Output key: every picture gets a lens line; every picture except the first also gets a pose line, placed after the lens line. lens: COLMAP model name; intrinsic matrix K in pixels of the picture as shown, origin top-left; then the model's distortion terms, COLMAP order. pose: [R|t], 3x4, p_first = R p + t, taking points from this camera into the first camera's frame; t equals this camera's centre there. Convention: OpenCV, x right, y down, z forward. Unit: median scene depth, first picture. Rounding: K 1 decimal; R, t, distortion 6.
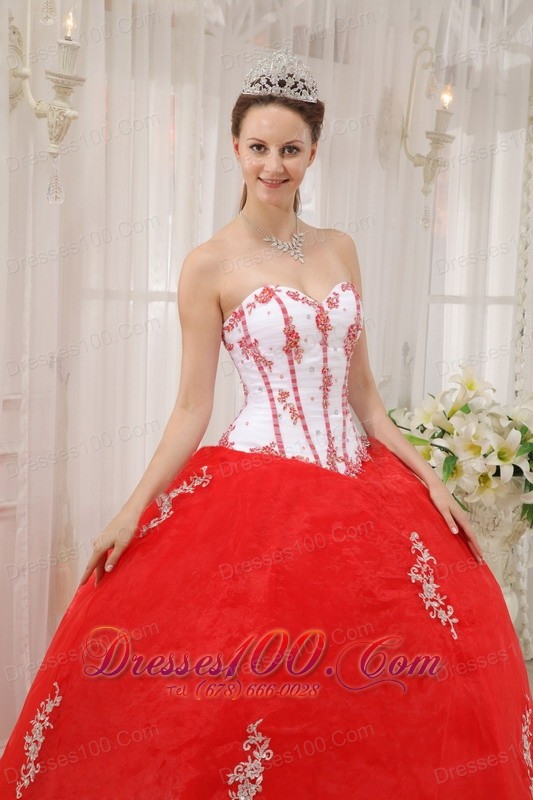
lens RADIAL K [[1799.7, 0, 266.5], [0, 1799.7, 400.0], [0, 0, 1]] dist [0.470136, -0.504787]
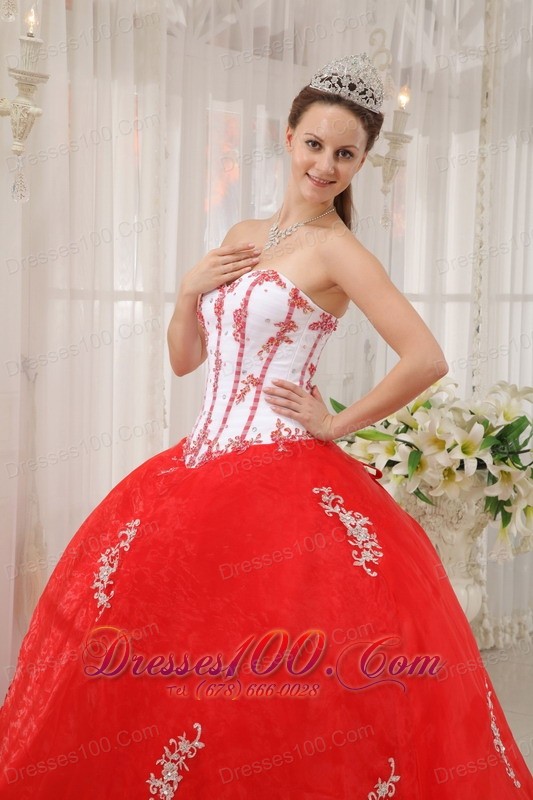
lens RADIAL K [[1719.2, 0, 266.5], [0, 1719.2, 400.0], [0, 0, 1]] dist [0.323260, 0.569813]
pose [[0.999527, -0.015465, 0.026598, -0.006560], [0.015494, 0.999880, -0.000899, 0.002164], [-0.026581, 0.001311, 0.999646, 0.037427]]
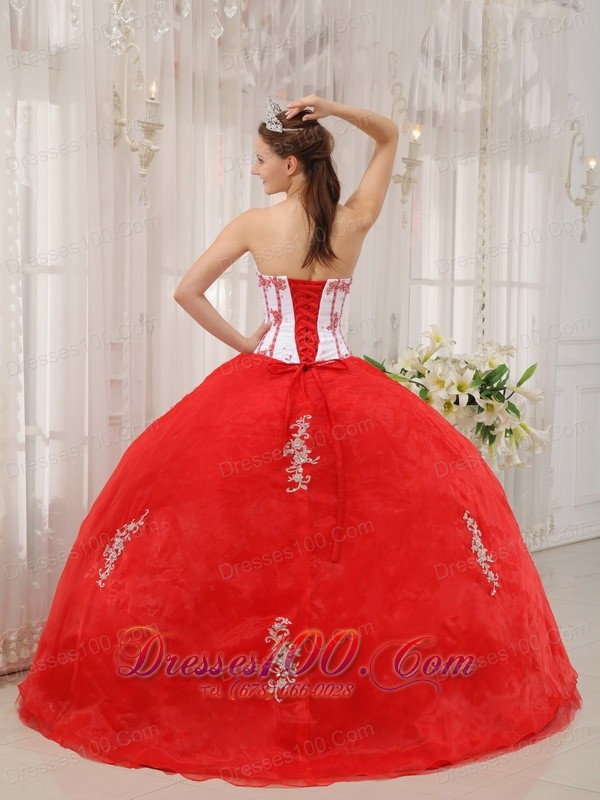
lens RADIAL K [[1638.0, 0, 298.5], [0, 1638.0, 376.9], [0, 0, 1]] dist [0.232634, 0.054425]
pose [[0.999781, -0.020608, 0.003728, 0.001277], [0.020681, 0.999573, -0.020648, 0.044899], [-0.003301, 0.020721, 0.999780, -0.254082]]
